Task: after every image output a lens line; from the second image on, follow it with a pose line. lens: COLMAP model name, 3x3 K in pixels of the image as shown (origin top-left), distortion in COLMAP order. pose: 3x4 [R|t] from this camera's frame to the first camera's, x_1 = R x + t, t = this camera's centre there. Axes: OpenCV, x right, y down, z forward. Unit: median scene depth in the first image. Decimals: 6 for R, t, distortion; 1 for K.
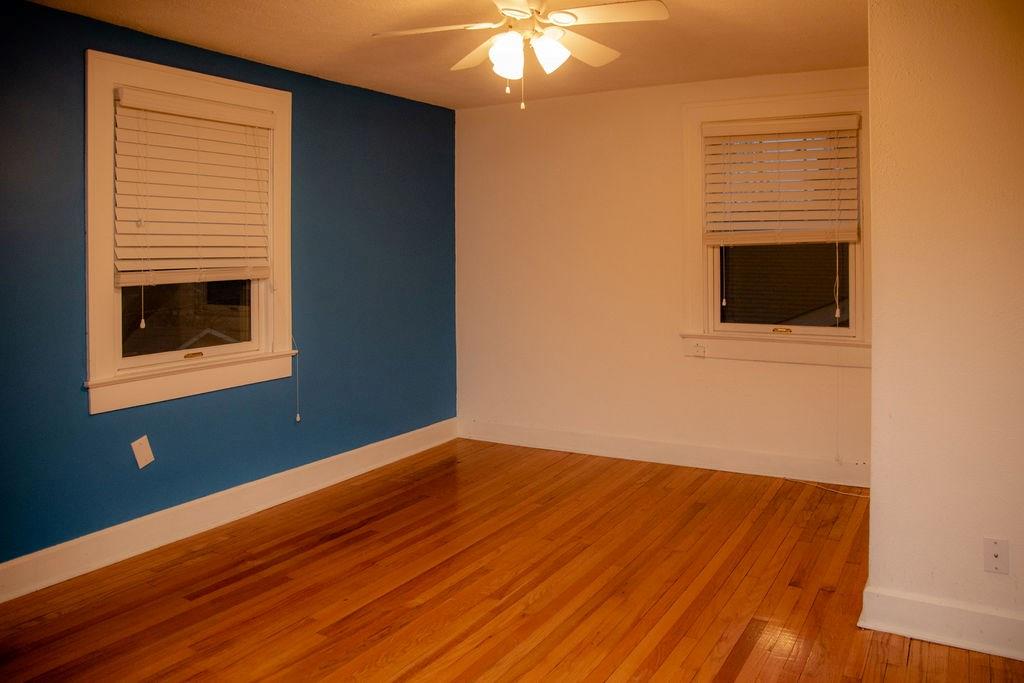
lens RADIAL K [[743.4, 0, 512.4], [0, 743.4, 357.0], [0, 0, 1]] dist [-0.082342, 0.002242]
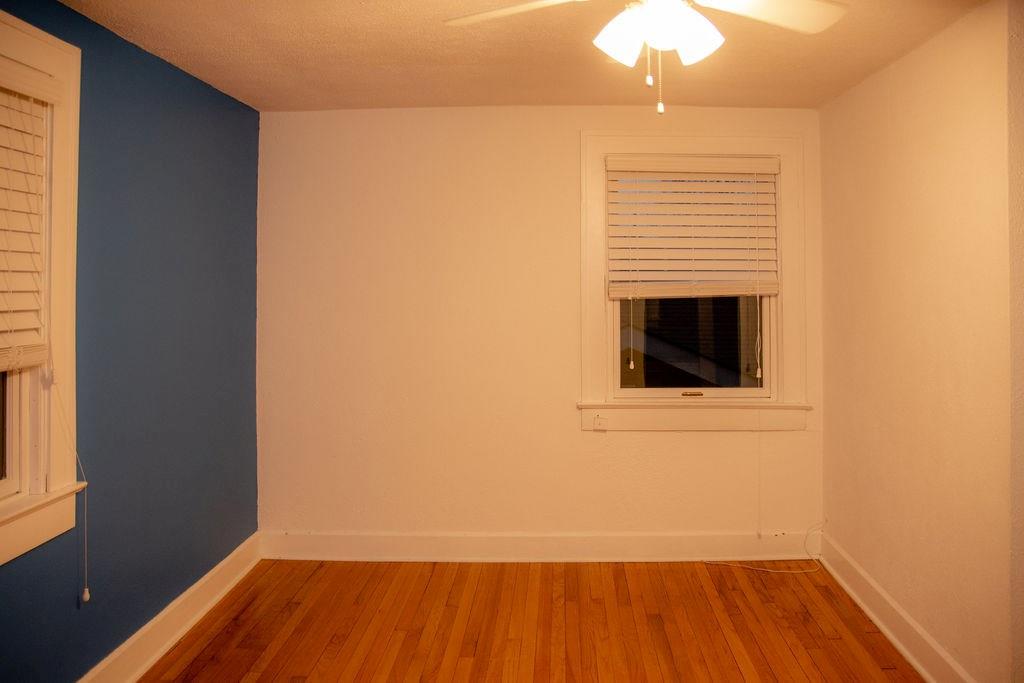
lens RADIAL K [[761.5, 0, 512.0], [0, 761.5, 341.5], [0, 0, 1]] dist [-0.101814, 0.058695]
pose [[0.885282, -0.030030, 0.464084, -0.258928], [0.059651, 0.997002, -0.049275, -0.071832], [-0.461214, 0.071306, 0.884419, 0.312169]]
